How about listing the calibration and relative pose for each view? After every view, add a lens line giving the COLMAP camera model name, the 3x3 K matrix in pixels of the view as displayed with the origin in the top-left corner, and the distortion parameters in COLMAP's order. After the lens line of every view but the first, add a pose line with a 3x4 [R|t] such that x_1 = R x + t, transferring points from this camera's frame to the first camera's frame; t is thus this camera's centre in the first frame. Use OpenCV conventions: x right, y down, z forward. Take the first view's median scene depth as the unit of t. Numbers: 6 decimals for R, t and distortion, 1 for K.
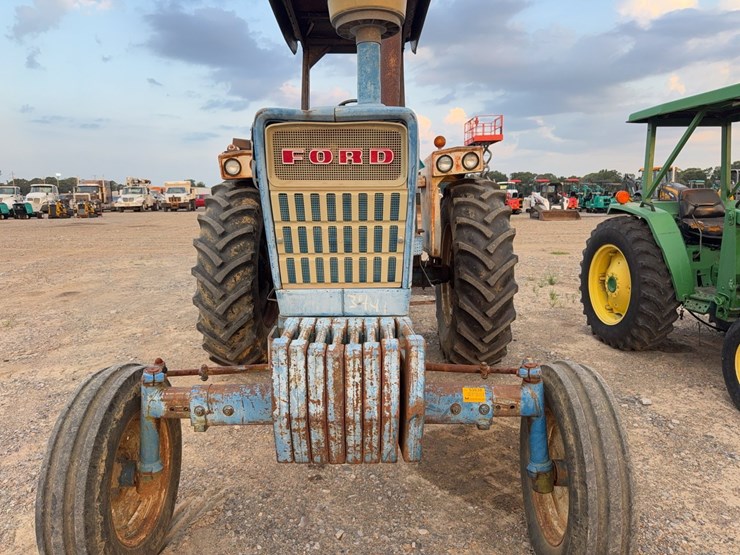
lens RADIAL K [[527.3, 0, 367.4], [0, 527.3, 277.6], [0, 0, 1]] dist [0.045669, -0.056694]
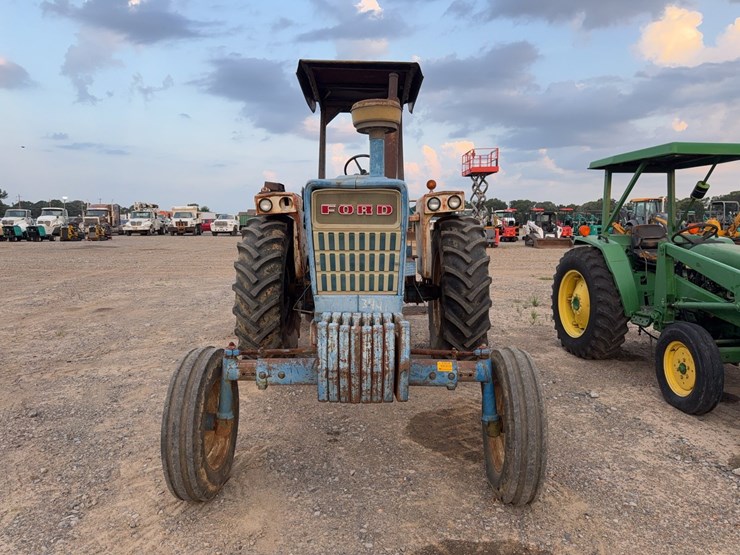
lens RADIAL K [[527.3, 0, 369.6], [0, 527.3, 269.3], [0, 0, 1]] dist [0.045669, -0.056694]
pose [[0.999945, 0.010192, 0.002622, -0.008995], [-0.010007, 0.997965, -0.062977, 0.020403], [-0.003258, 0.062947, 0.998012, -0.244354]]
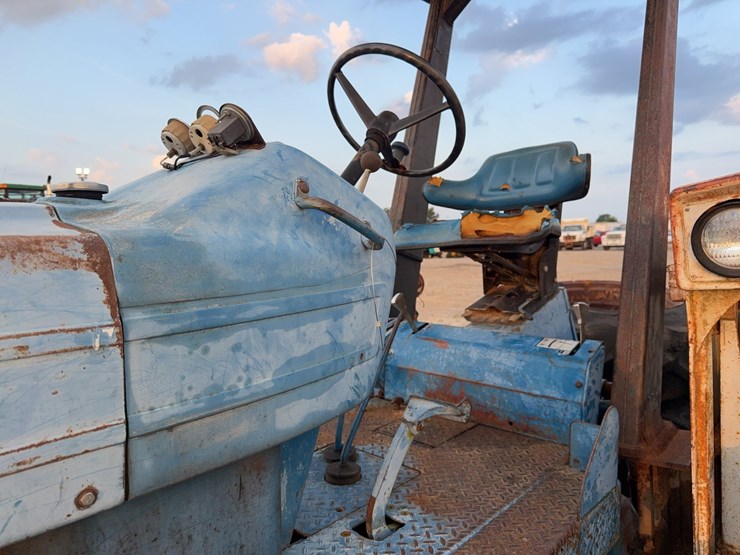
lens RADIAL K [[527.3, 0, 373.0], [0, 527.3, 279.5], [0, 0, 1]] dist [0.045669, -0.056694]
pose [[0.743055, 0.040455, -0.668006, 0.181404], [-0.081483, 0.996214, -0.030306, -0.178342], [0.664251, 0.076950, 0.743539, 0.730786]]
